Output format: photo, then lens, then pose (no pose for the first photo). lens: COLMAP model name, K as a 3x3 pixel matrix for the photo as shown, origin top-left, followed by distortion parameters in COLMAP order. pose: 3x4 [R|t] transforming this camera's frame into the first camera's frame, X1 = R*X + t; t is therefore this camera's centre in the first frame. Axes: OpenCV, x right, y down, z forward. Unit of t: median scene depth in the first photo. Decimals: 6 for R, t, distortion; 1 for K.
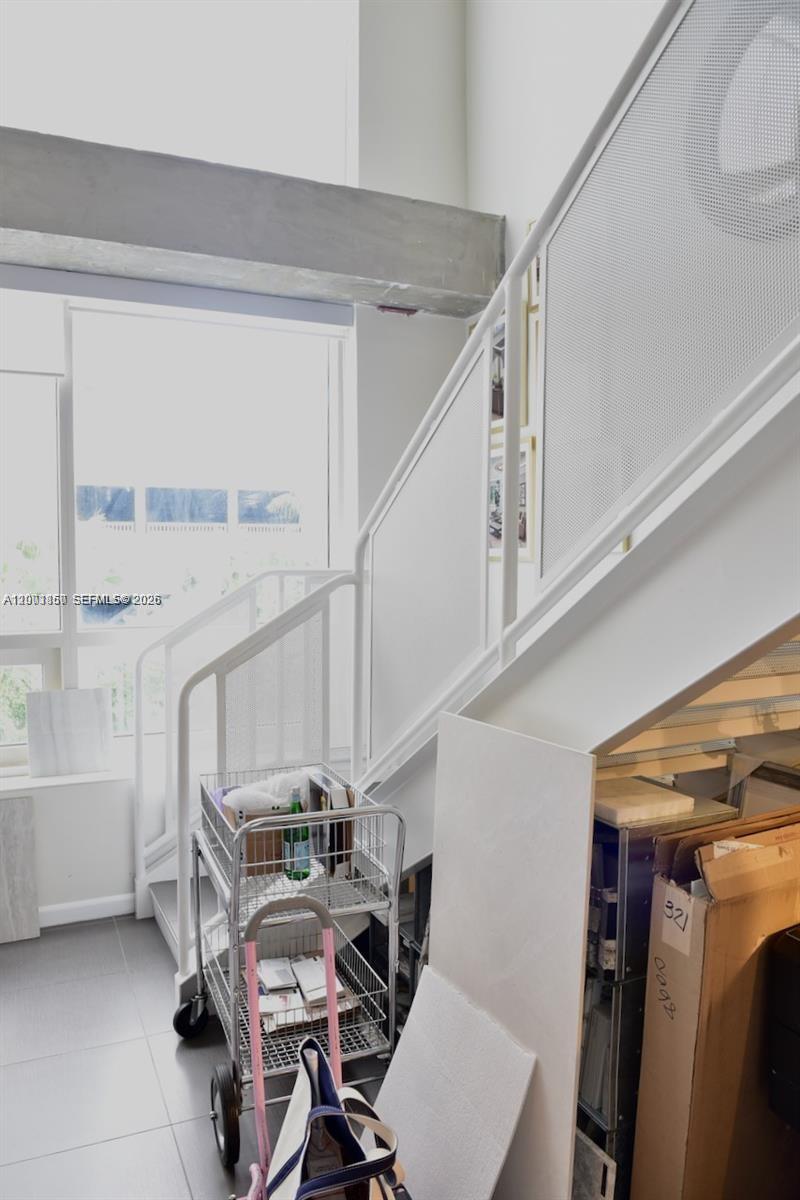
lens RADIAL K [[826.5, 0, 400.9], [0, 826.5, 600.7], [0, 0, 1]] dist [-0.056250, 0.007201]
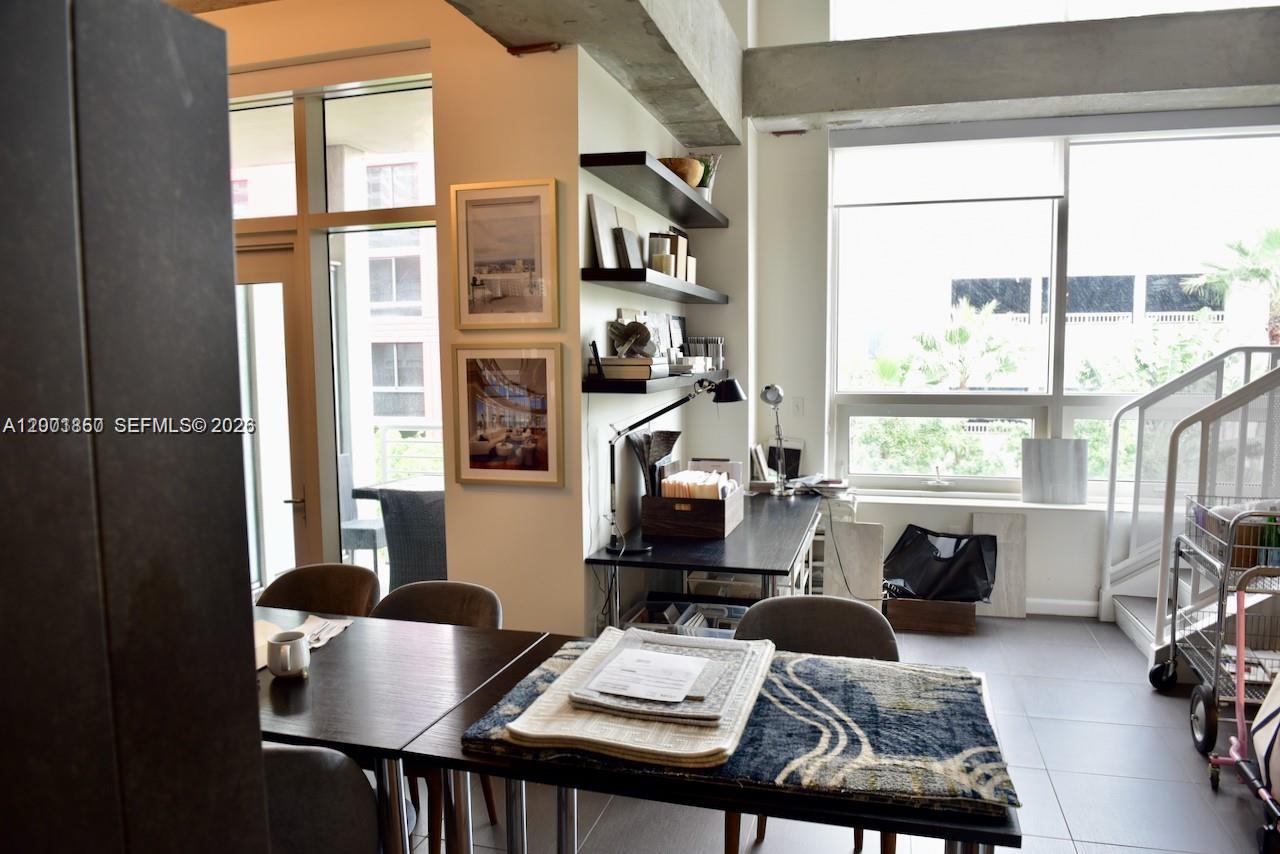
lens RADIAL K [[881.6, 0, 637.9], [0, 881.6, 431.0], [0, 0, 1]] dist [-0.056250, 0.007201]
pose [[0.763893, 0.053187, -0.643147, -0.021497], [-0.030493, 0.998460, 0.046353, 0.053241], [0.644622, -0.015798, 0.764339, -0.500720]]
